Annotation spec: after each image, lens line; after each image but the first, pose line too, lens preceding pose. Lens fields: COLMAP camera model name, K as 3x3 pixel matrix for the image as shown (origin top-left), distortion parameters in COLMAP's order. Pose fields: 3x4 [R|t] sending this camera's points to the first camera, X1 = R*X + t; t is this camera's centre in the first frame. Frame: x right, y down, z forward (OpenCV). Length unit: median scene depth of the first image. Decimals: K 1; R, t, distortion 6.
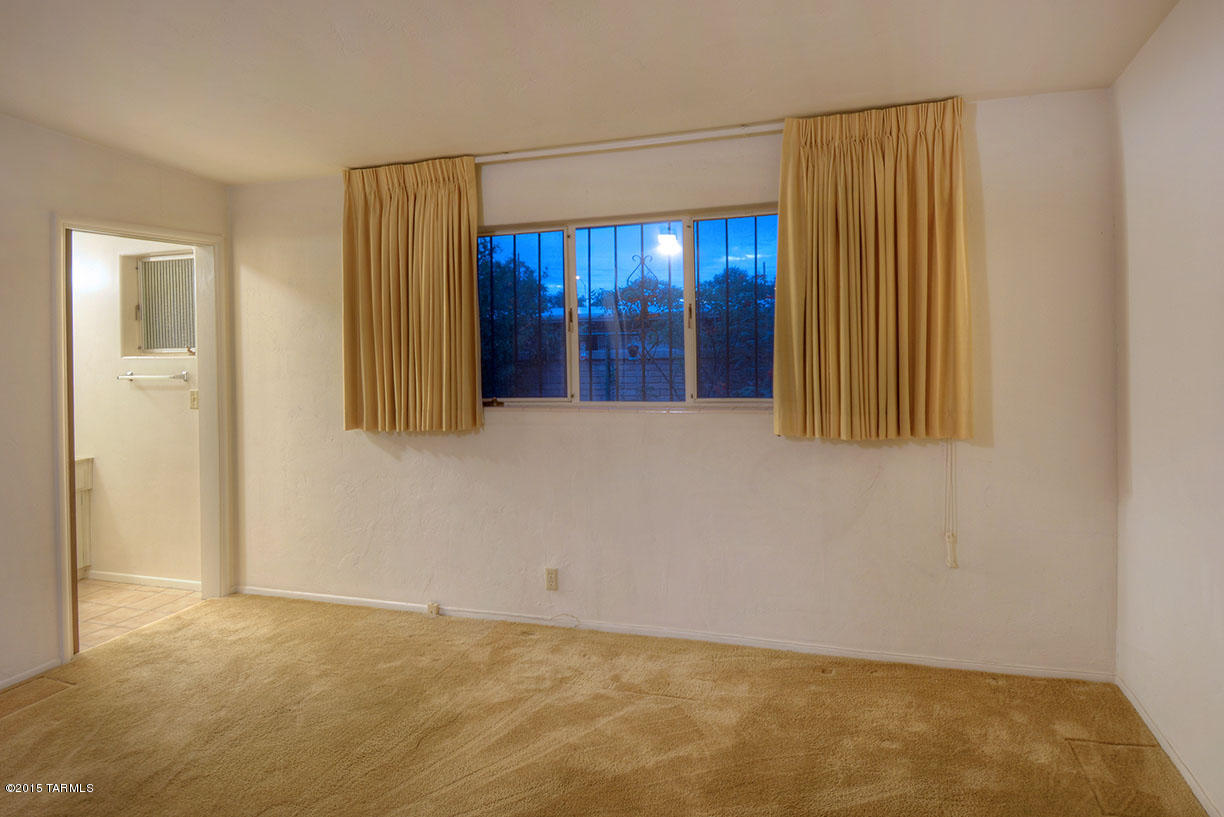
lens RADIAL K [[921.8, 0, 569.9], [0, 921.8, 345.5], [0, 0, 1]] dist [0.037773, -0.070203]
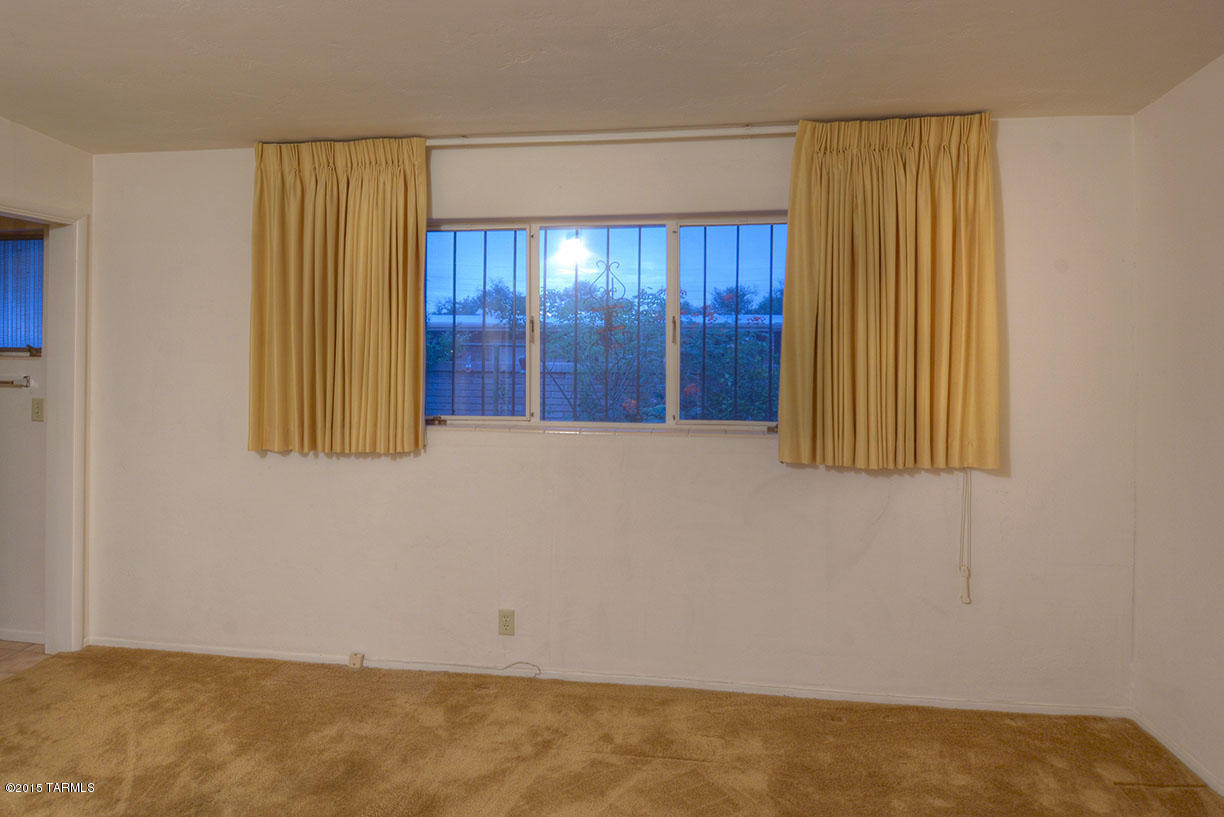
lens RADIAL K [[921.8, 0, 569.9], [0, 921.8, 345.5], [0, 0, 1]] dist [0.037773, -0.070203]
pose [[0.975653, 0.029761, 0.217291, -0.178930], [-0.027459, 0.999530, -0.013604, -0.001011], [-0.217594, 0.007306, 0.976012, 0.139247]]
